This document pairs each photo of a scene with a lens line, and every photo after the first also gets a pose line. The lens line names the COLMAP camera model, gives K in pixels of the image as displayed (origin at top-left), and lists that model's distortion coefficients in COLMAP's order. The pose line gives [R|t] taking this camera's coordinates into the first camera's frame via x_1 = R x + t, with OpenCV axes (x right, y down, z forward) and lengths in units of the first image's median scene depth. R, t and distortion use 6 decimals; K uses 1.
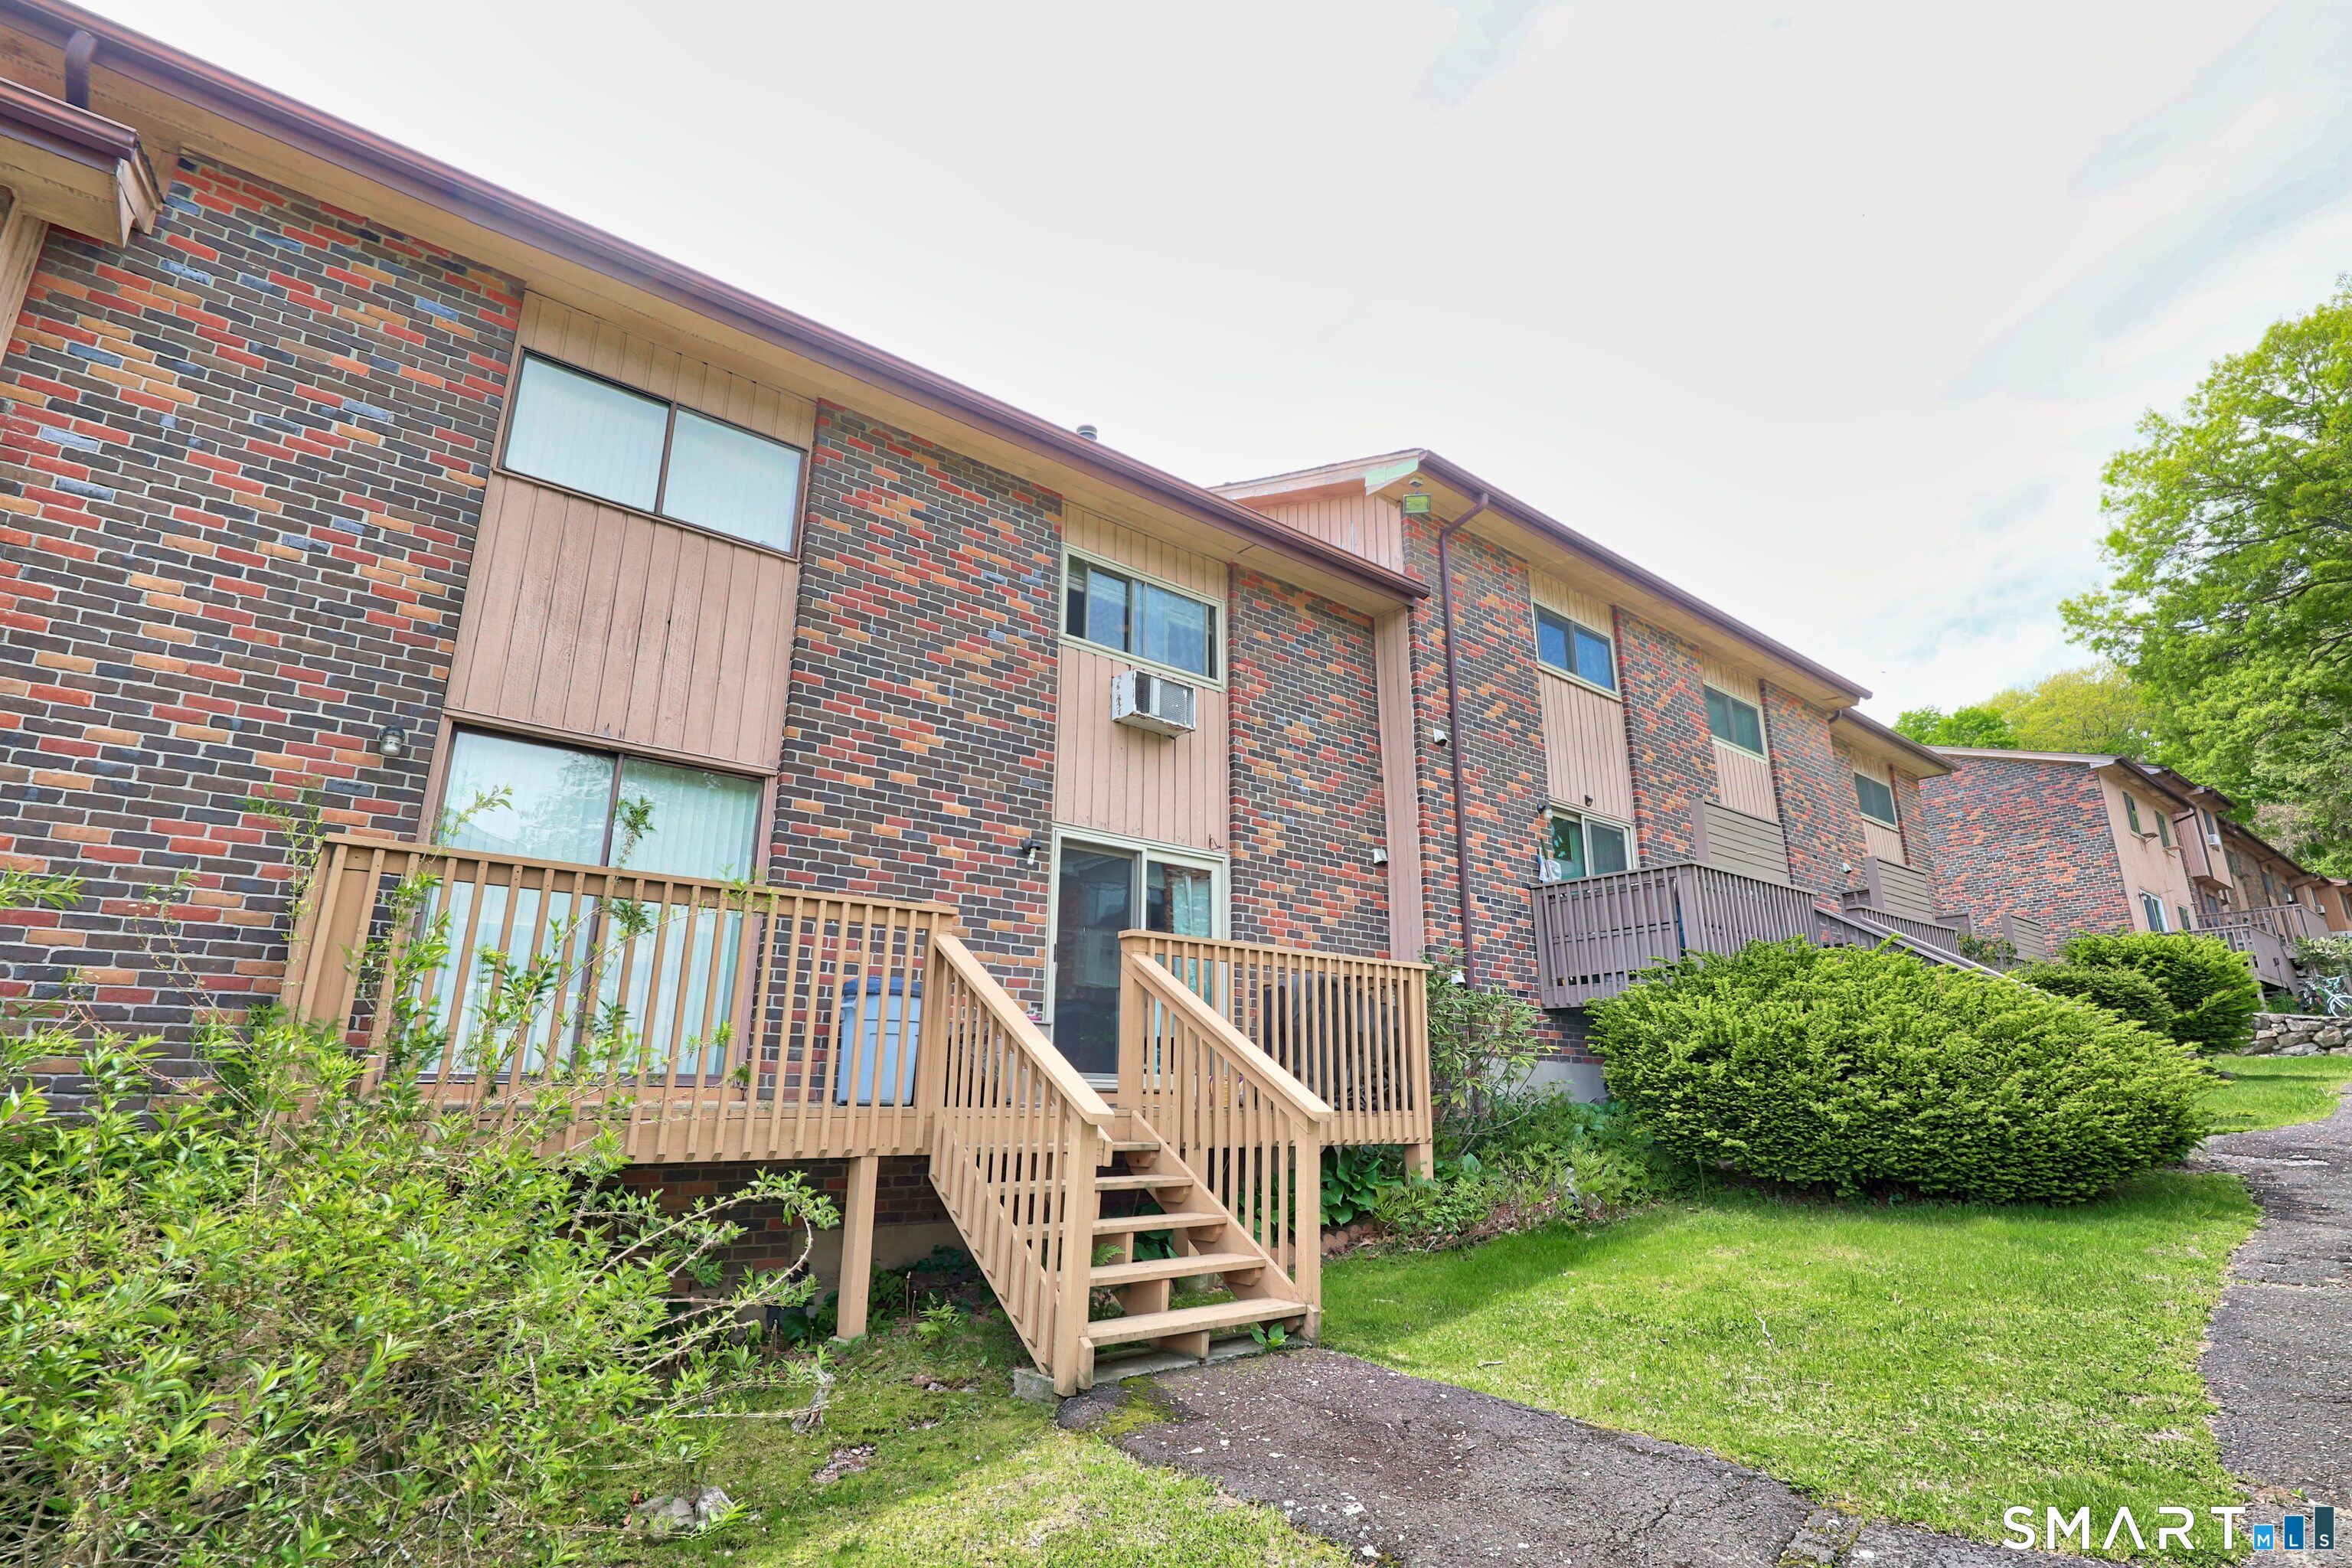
lens RADIAL K [[1085.1, 0, 1150.2], [0, 1085.1, 788.0], [0, 0, 1]] dist [0.001985, -0.000089]
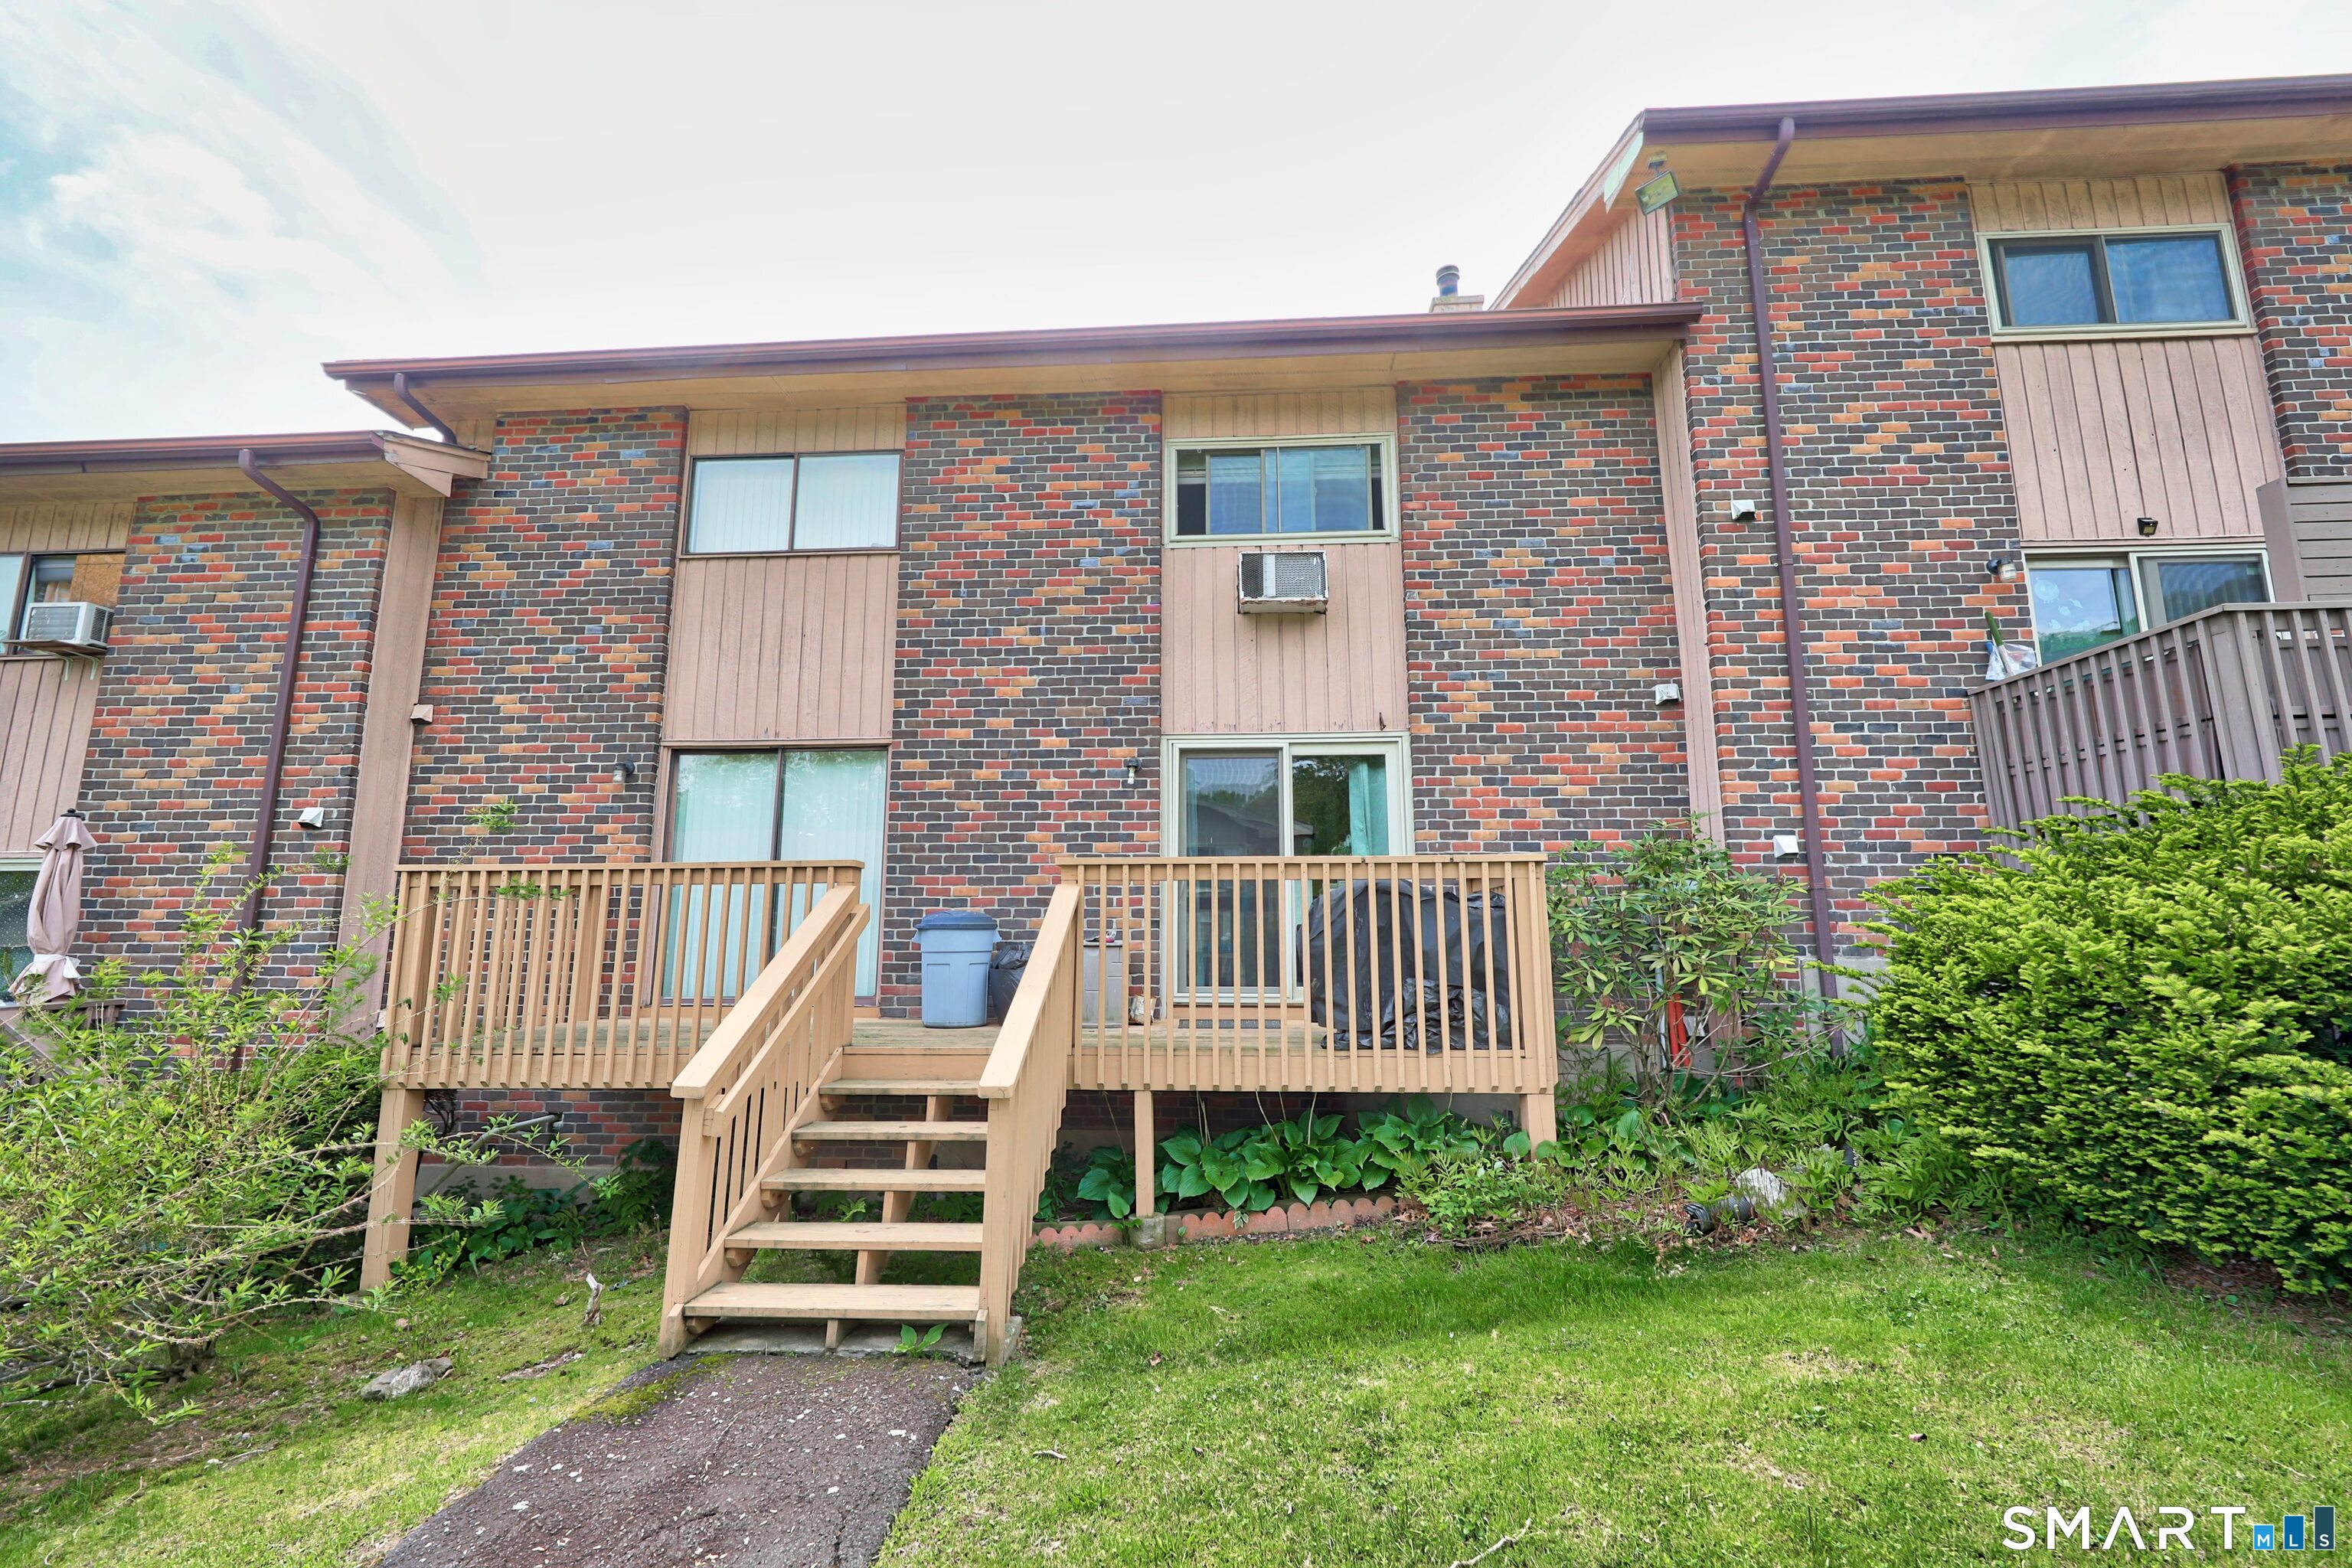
lens RADIAL K [[979.6, 0, 1164.2], [0, 979.6, 792.5], [0, 0, 1]] dist [0.002838, -0.000464]
pose [[0.755918, -0.120623, -0.643458, 0.486051], [0.189360, 0.981152, 0.038527, 0.049010], [0.626683, -0.150968, 0.764511, 0.327655]]
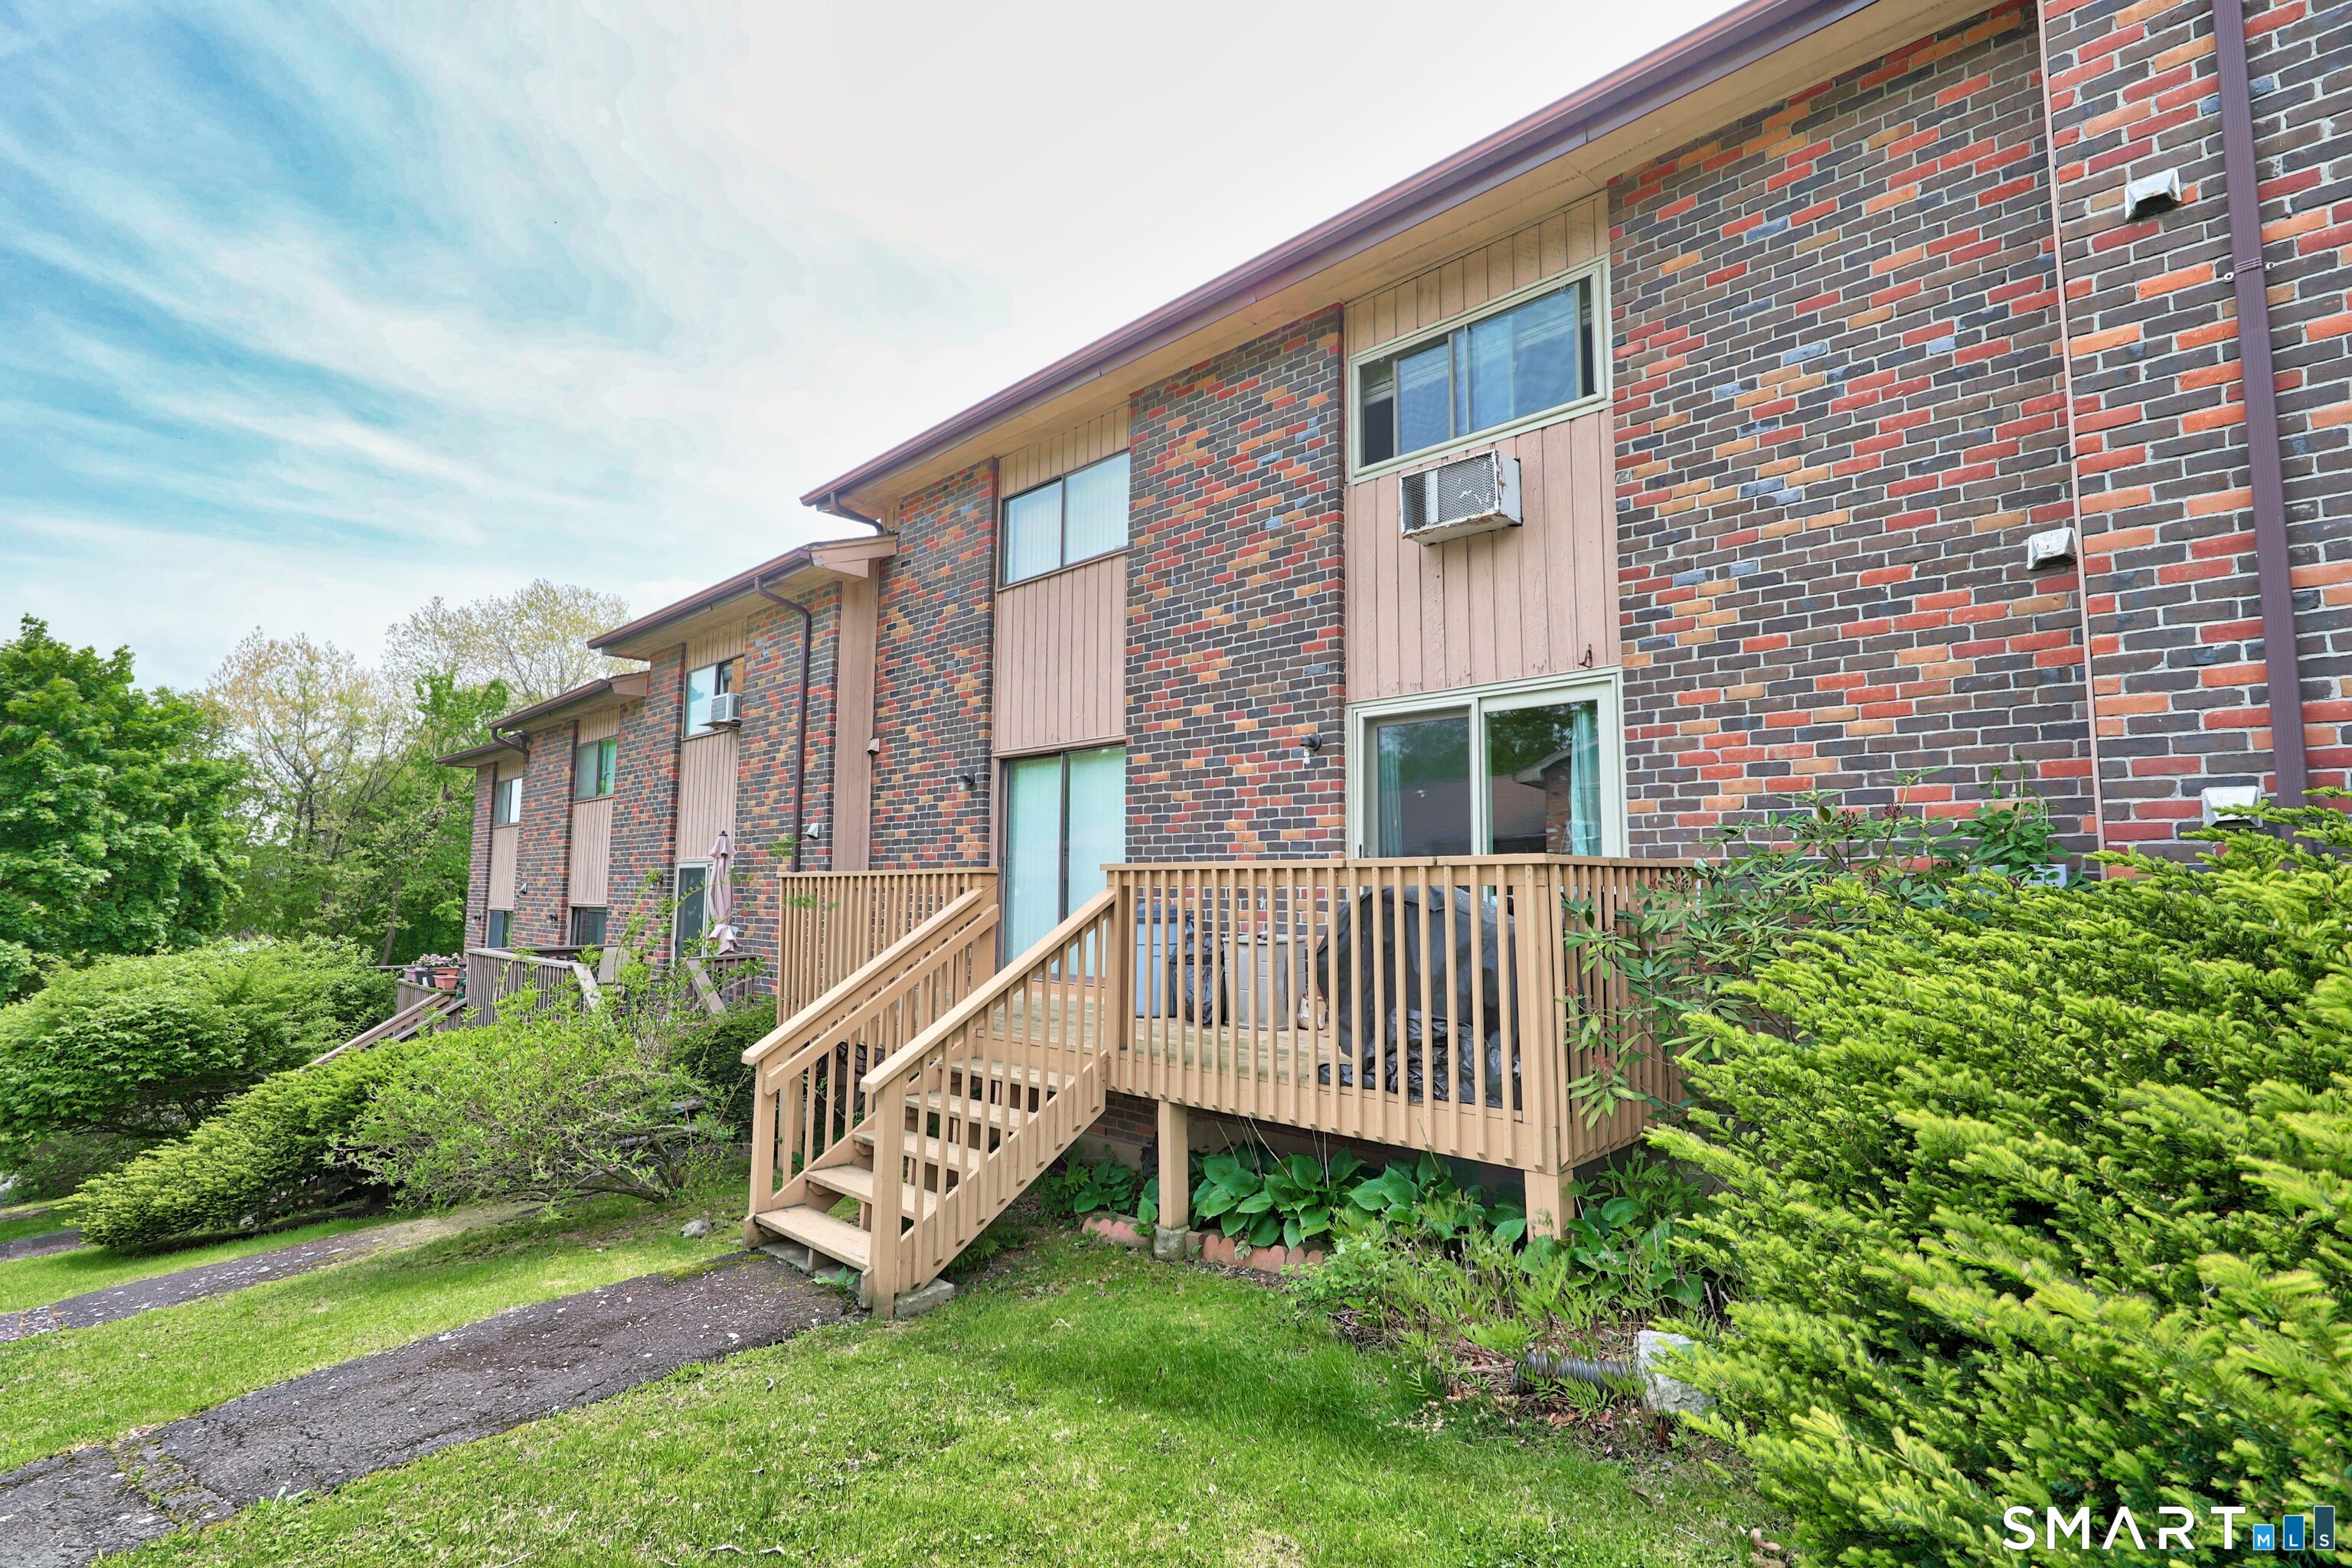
lens RADIAL K [[1085.1, 0, 1150.2], [0, 1085.1, 788.0], [0, 0, 1]] dist [0.001985, -0.000089]
pose [[0.145537, -0.110209, -0.983195, 0.751456], [0.265812, 0.961592, -0.068441, 0.115863], [0.952976, -0.251385, 0.169242, 0.711009]]
